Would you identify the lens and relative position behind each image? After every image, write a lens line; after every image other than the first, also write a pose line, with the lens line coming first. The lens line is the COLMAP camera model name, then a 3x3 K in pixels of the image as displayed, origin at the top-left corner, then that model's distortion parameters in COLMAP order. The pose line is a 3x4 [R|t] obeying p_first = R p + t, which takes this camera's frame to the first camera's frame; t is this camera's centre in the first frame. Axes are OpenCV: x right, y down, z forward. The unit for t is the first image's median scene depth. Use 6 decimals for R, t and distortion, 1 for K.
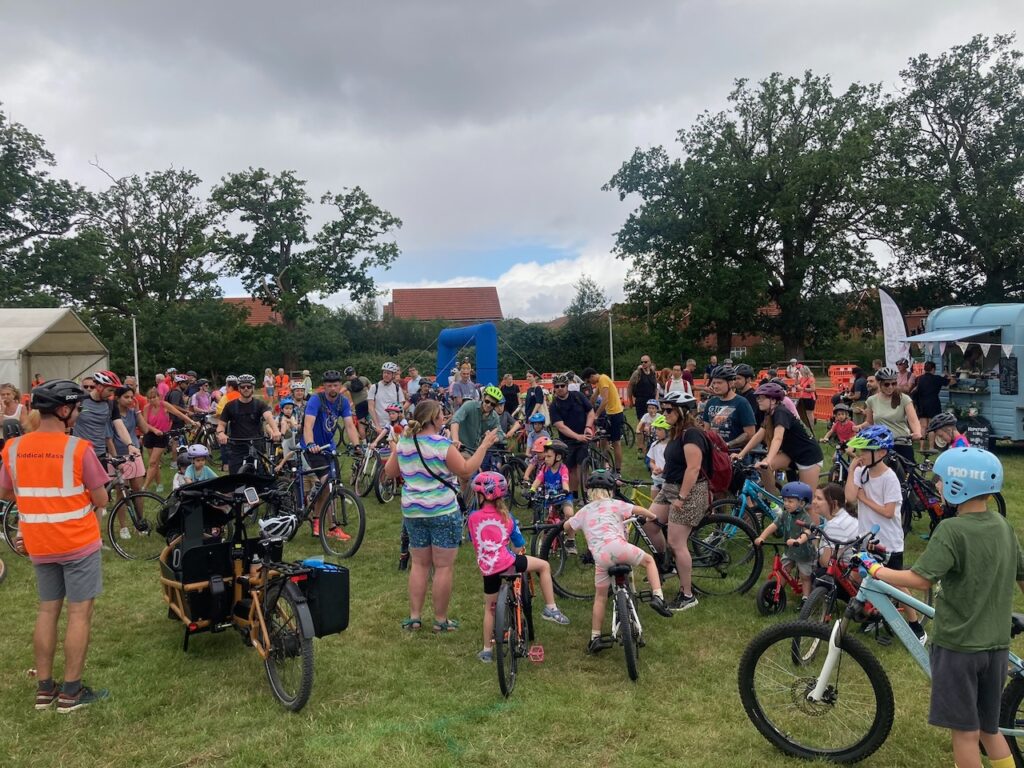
lens RADIAL K [[836.7, 0, 510.9], [0, 836.7, 380.1], [0, 0, 1]] dist [0.001226, 0.008699]
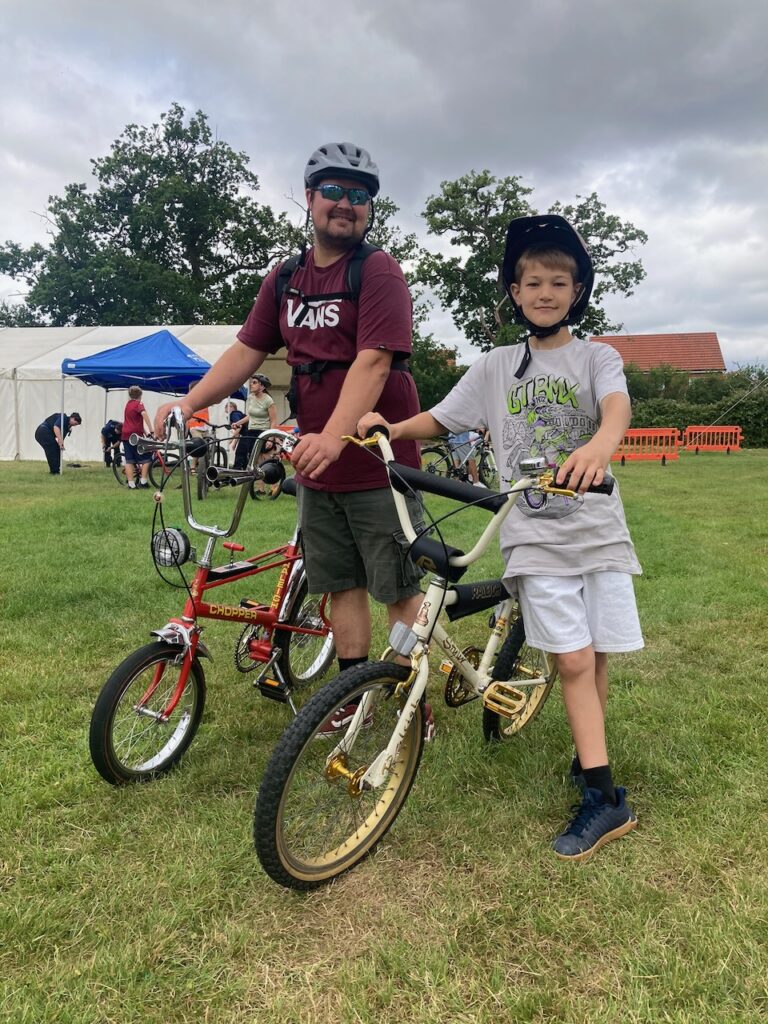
lens RADIAL K [[836.7, 0, 384.8], [0, 836.7, 513.8], [0, 0, 1]] dist [0.001226, 0.008699]
pose [[0.950471, 0.045534, -0.307459, -0.116274], [-0.021948, 0.996574, 0.079742, 0.017116], [0.310037, -0.069045, 0.948214, 0.156880]]
